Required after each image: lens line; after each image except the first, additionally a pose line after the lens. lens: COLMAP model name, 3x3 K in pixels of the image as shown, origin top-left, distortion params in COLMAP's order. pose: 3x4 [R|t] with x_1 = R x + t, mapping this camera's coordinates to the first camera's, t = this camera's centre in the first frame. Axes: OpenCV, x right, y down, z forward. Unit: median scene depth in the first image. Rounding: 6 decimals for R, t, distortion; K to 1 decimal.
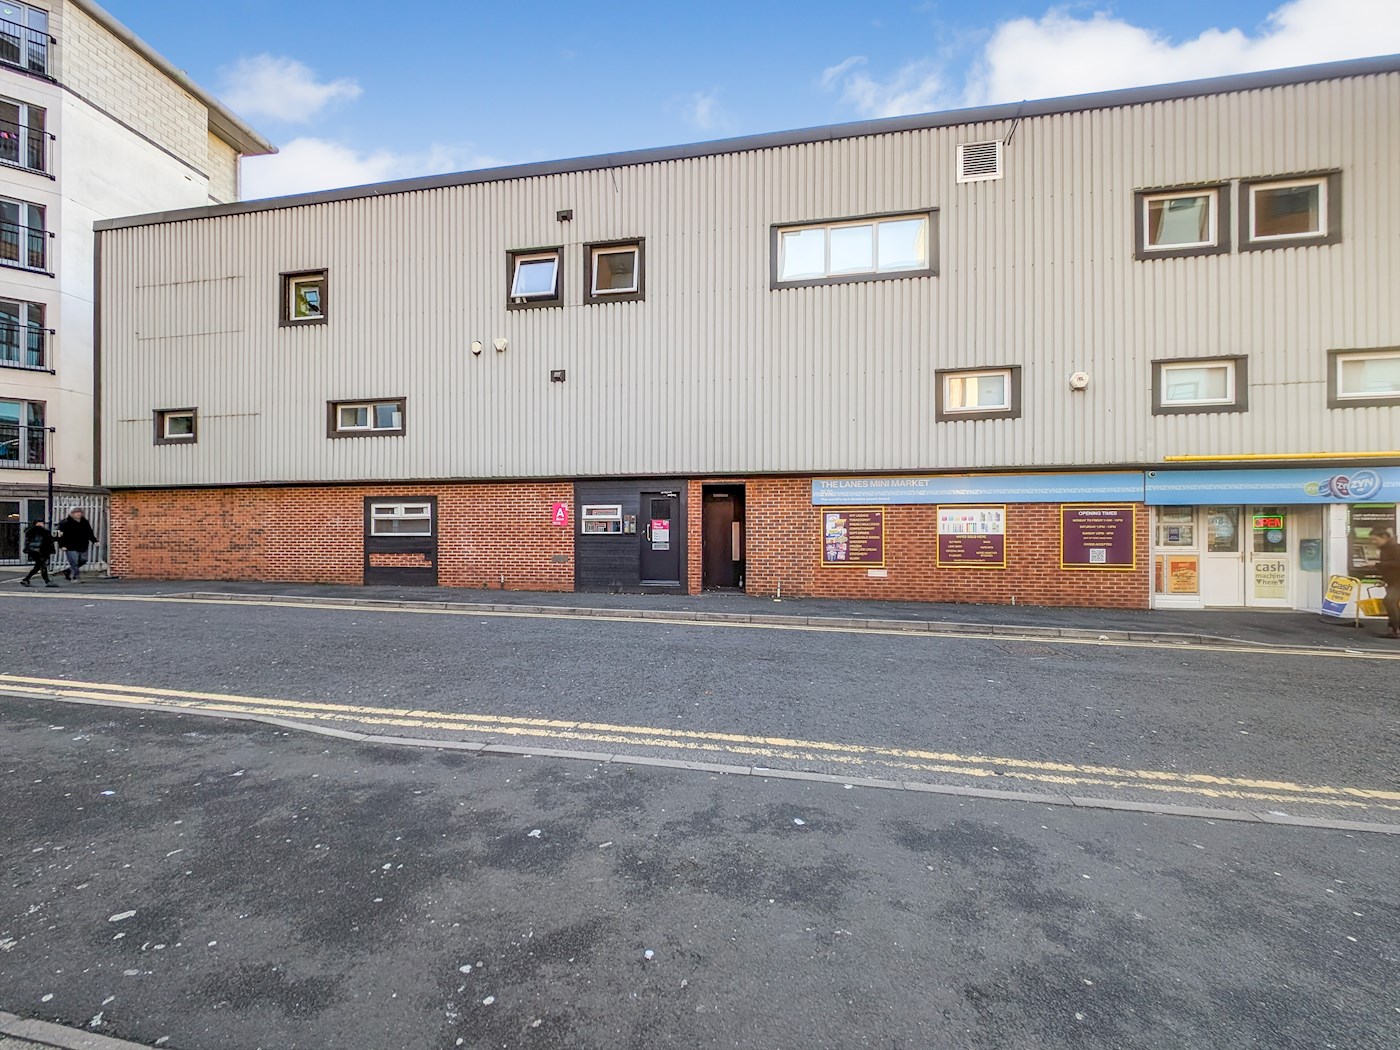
lens RADIAL K [[493.6, 0, 700.9], [0, 493.6, 523.7], [0, 0, 1]] dist [0.004388, -0.001070]
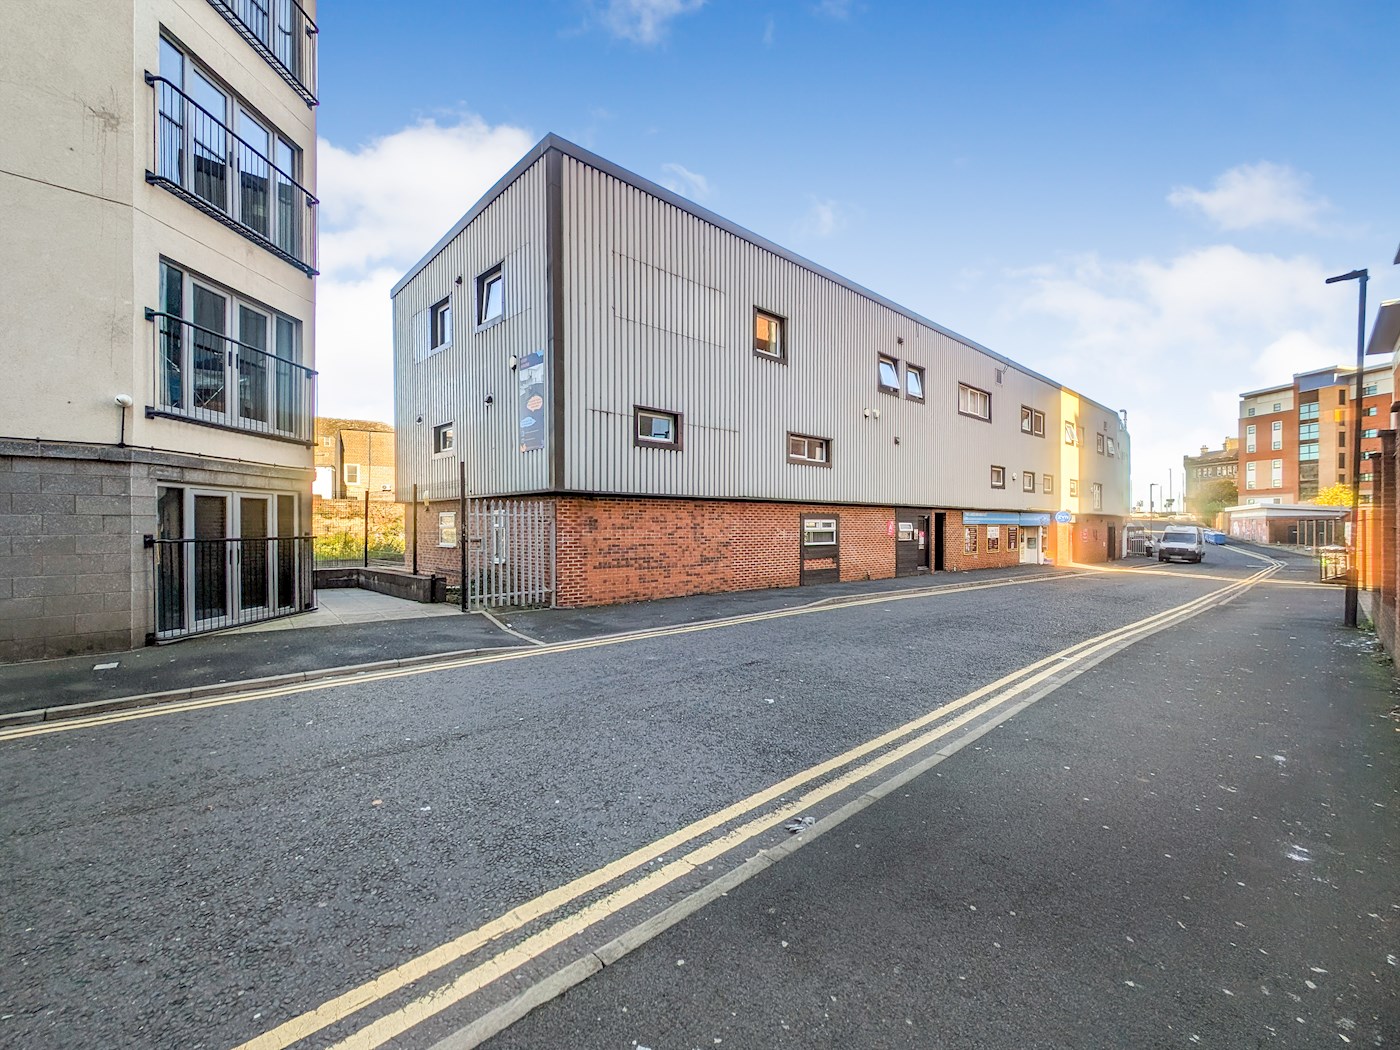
lens RADIAL K [[493.6, 0, 699.2], [0, 493.6, 532.0], [0, 0, 1]] dist [0.004388, -0.001070]
pose [[0.688576, -0.004369, 0.725151, -1.753834], [-0.004928, 0.999931, 0.010705, -0.020907], [-0.725148, -0.010945, 0.688506, 0.348847]]
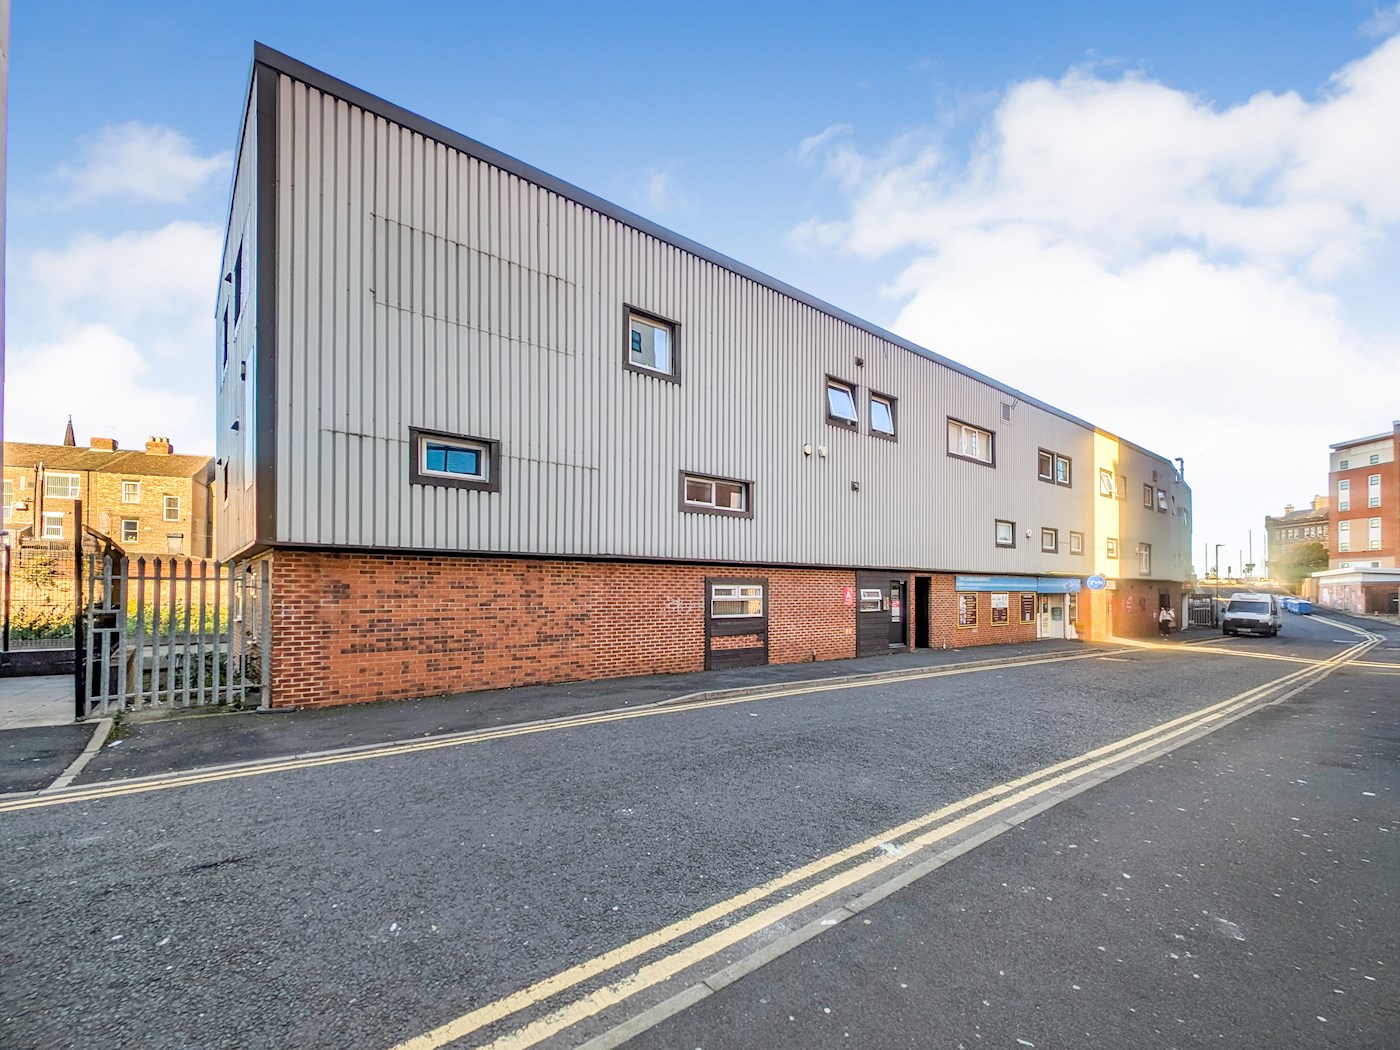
lens RADIAL K [[493.6, 0, 740.6], [0, 493.6, 592.8], [0, 0, 1]] dist [0.004388, -0.001070]
pose [[0.724007, 0.004586, 0.689778, -1.296451], [-0.005594, 0.999984, -0.000777, -0.024525], [-0.689770, -0.003296, 0.724021, 0.276446]]
